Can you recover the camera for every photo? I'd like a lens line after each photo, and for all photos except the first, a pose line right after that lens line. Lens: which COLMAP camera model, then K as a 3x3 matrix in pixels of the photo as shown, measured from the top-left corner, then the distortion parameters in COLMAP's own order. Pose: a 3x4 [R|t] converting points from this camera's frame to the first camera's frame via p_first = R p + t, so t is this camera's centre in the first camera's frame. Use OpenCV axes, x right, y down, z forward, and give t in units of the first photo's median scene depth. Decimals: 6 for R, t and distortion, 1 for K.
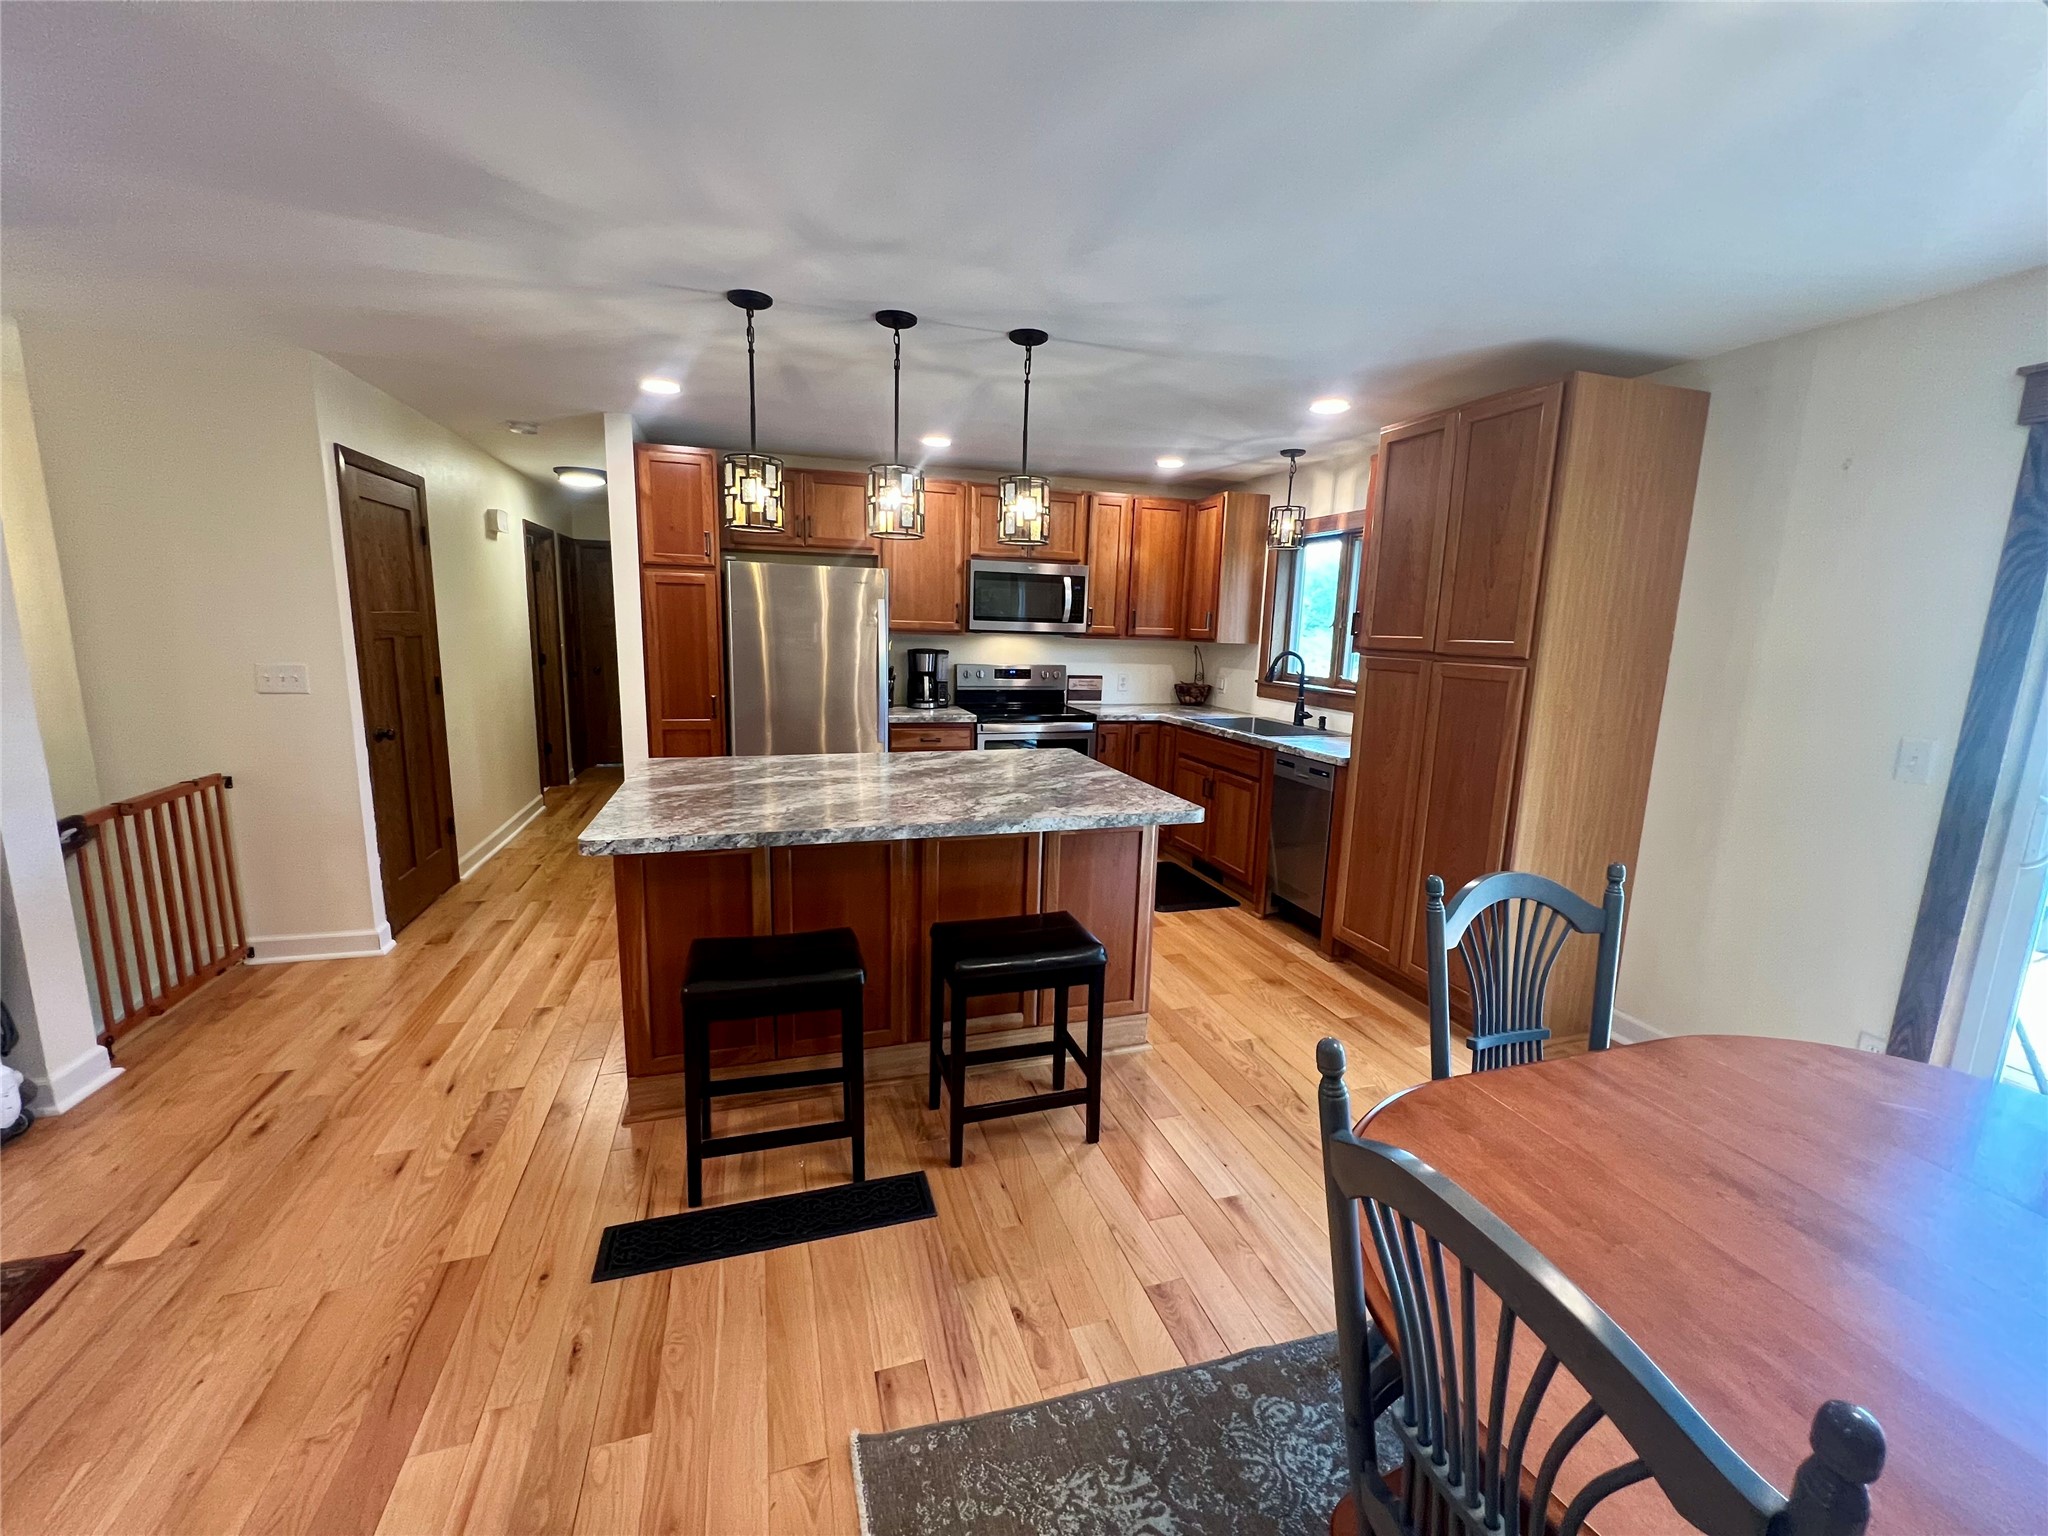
lens RADIAL K [[817.9, 0, 1016.4], [0, 817.9, 765.0], [0, 0, 1]] dist [0.001171, -0.000306]
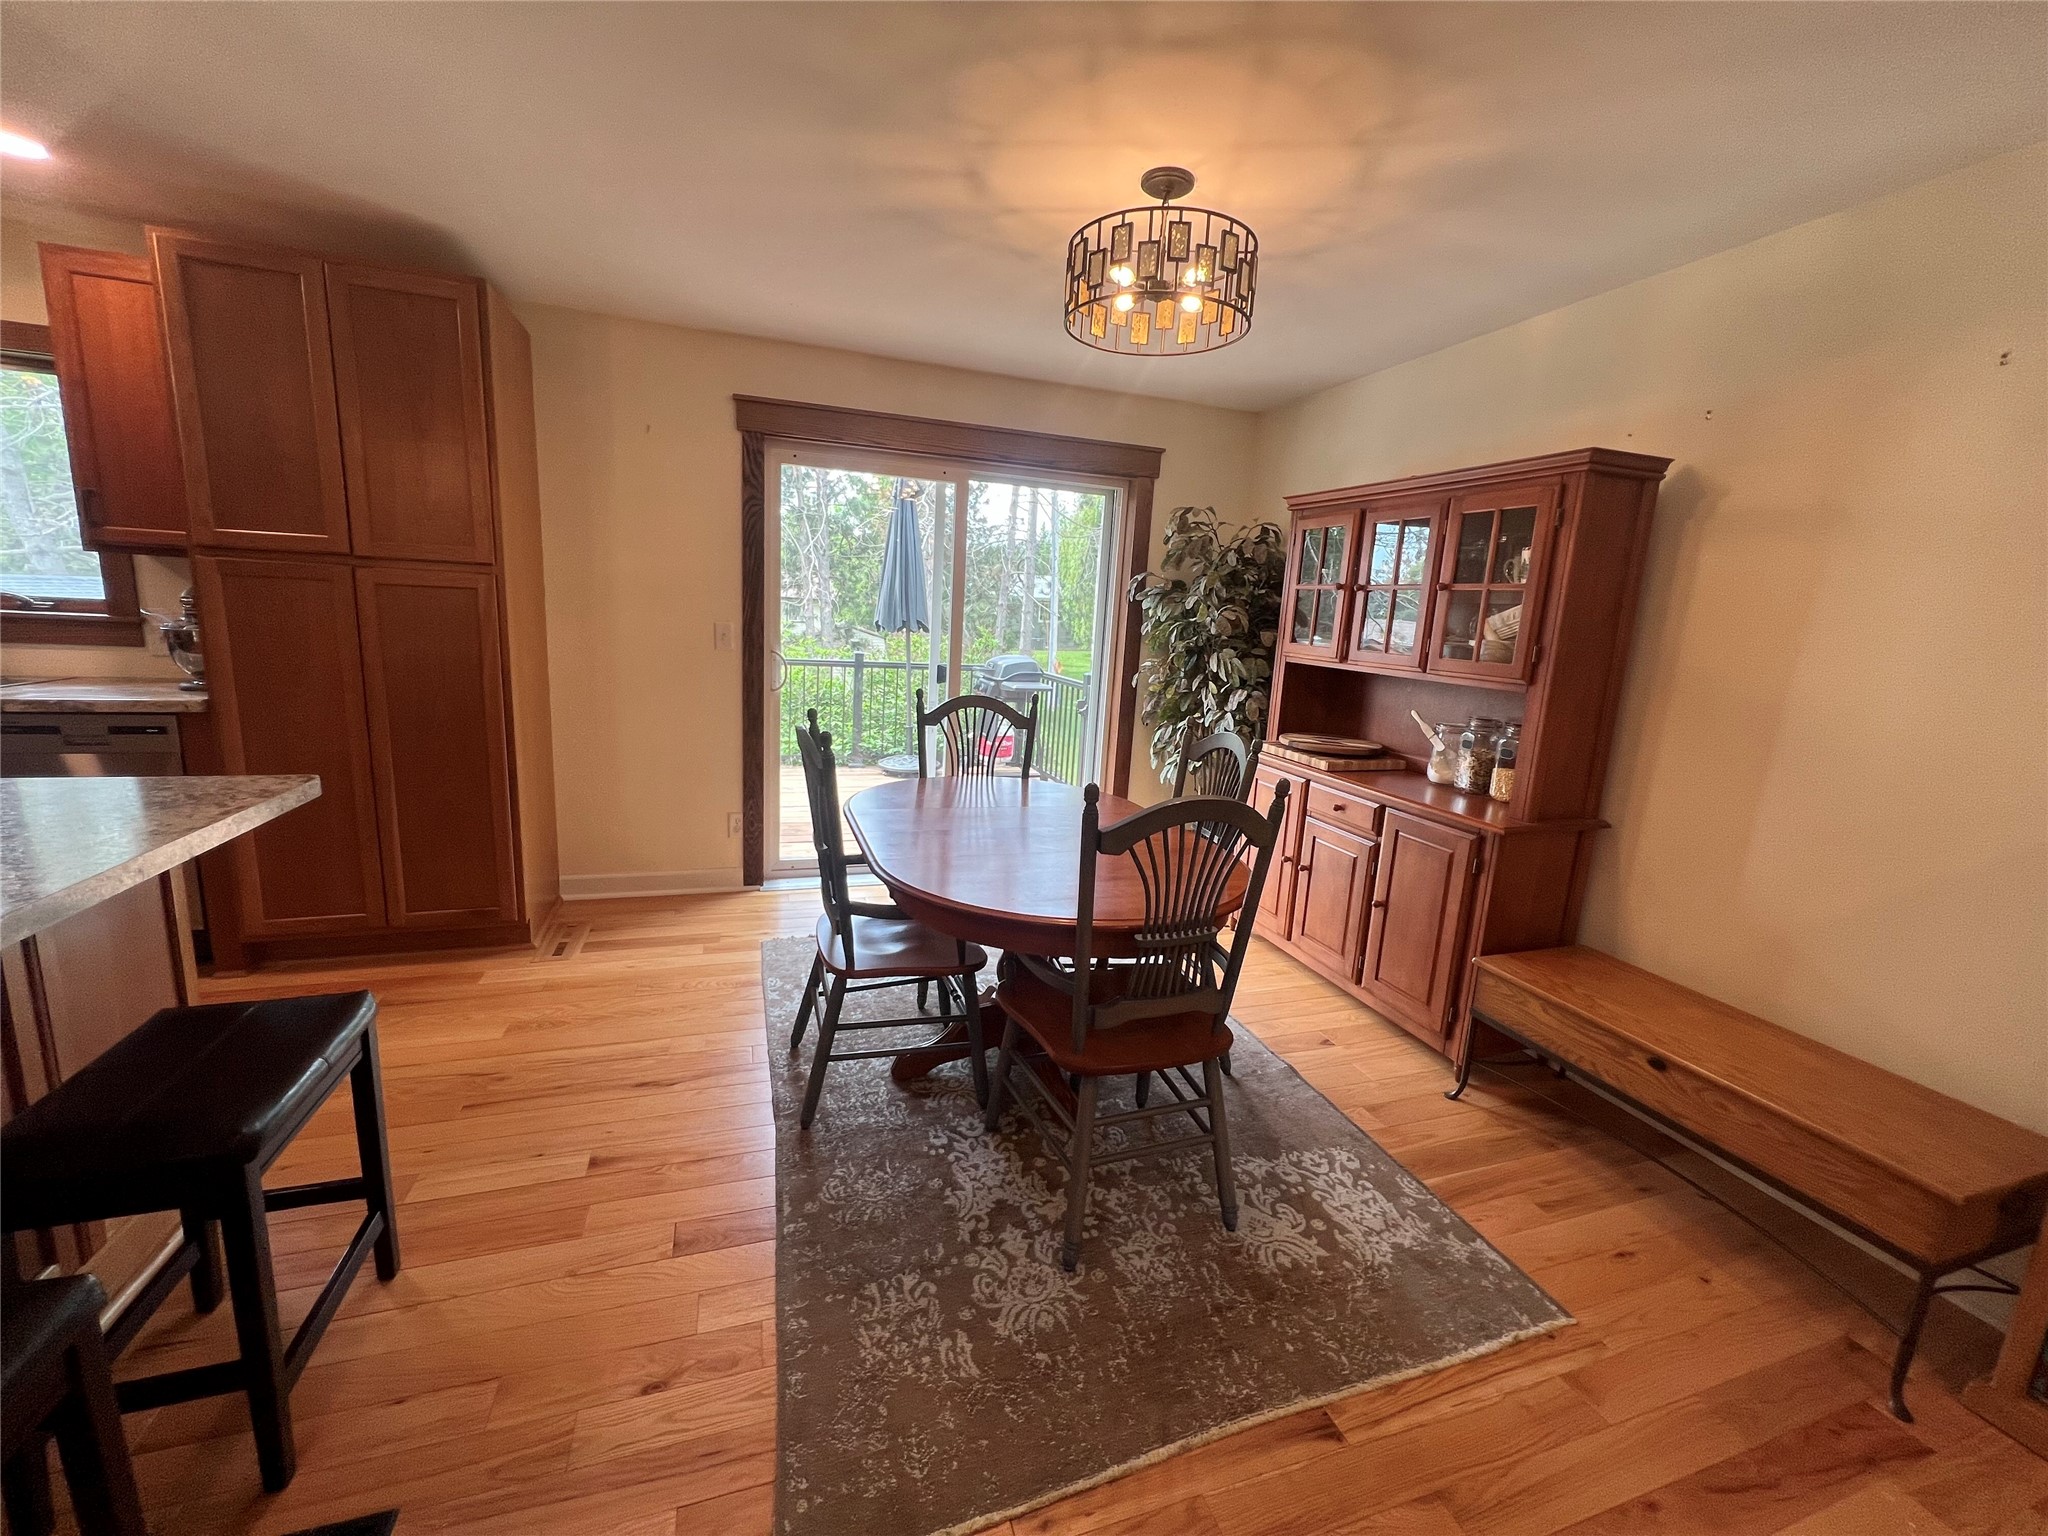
lens RADIAL K [[817.9, 0, 1016.0], [0, 817.9, 765.7], [0, 0, 1]] dist [0.001171, -0.000306]
pose [[-0.016354, -0.214787, 0.976524, -0.315941], [0.116835, 0.969553, 0.215211, -0.023493], [-0.993017, 0.117612, 0.009238, 0.274445]]
